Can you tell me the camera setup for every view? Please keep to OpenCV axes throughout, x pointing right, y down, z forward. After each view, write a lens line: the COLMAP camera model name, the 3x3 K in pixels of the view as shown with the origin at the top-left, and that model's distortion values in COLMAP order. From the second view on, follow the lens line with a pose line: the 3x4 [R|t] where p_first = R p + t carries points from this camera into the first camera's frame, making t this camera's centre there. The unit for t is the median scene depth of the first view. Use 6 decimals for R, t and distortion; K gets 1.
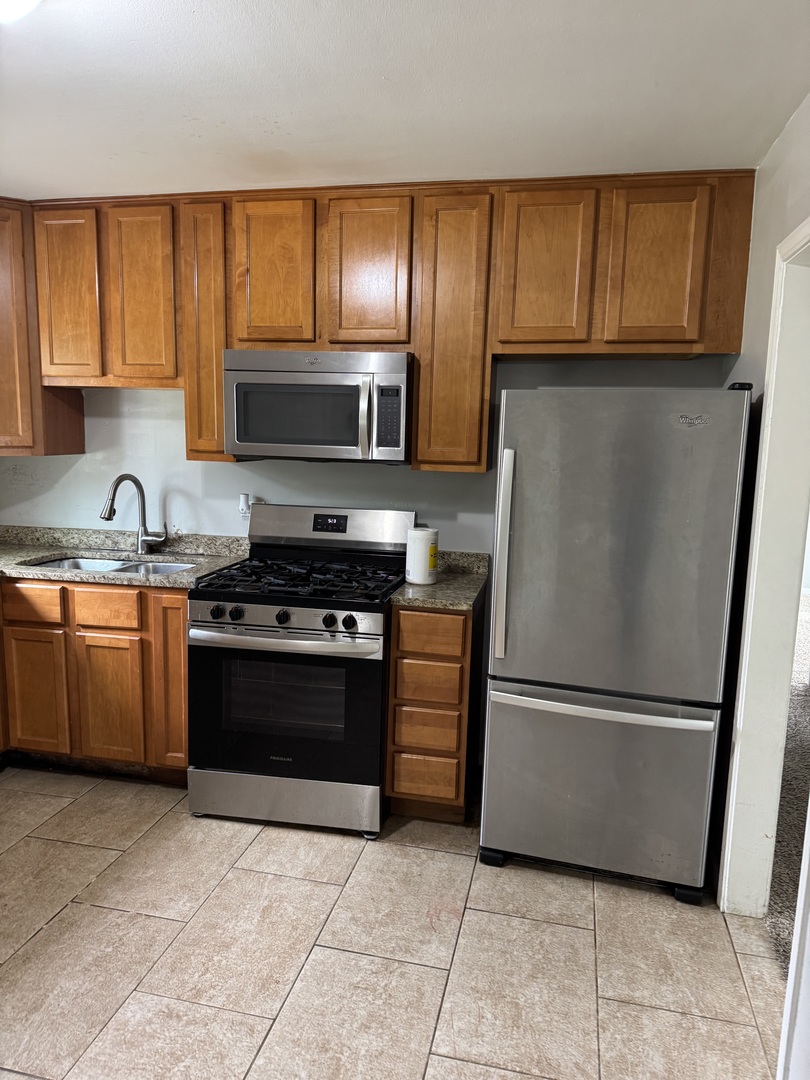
lens RADIAL K [[761.3, 0, 400.9], [0, 761.3, 544.8], [0, 0, 1]] dist [0.008056, -0.009211]
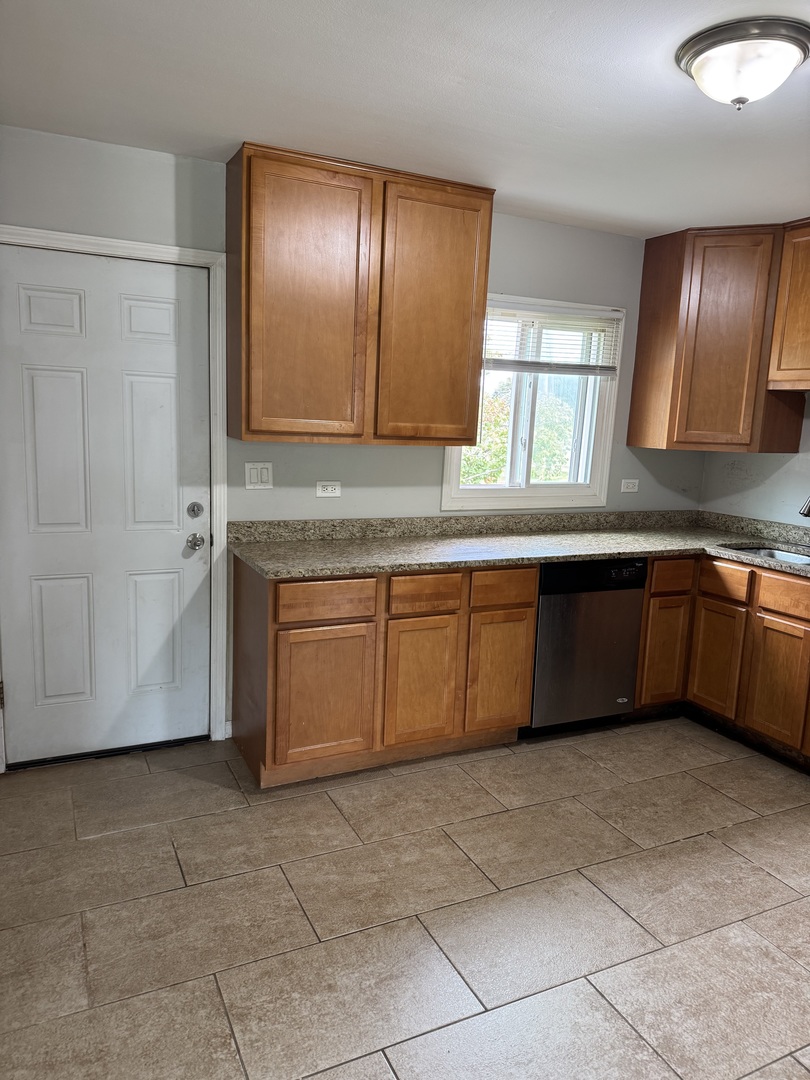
lens RADIAL K [[761.3, 0, 403.1], [0, 761.3, 538.0], [0, 0, 1]] dist [0.008056, -0.009211]
pose [[0.621732, 0.132196, -0.771993, 0.088732], [-0.142817, 0.988263, 0.054211, 0.020604], [0.770099, 0.076550, 0.633315, -0.095605]]
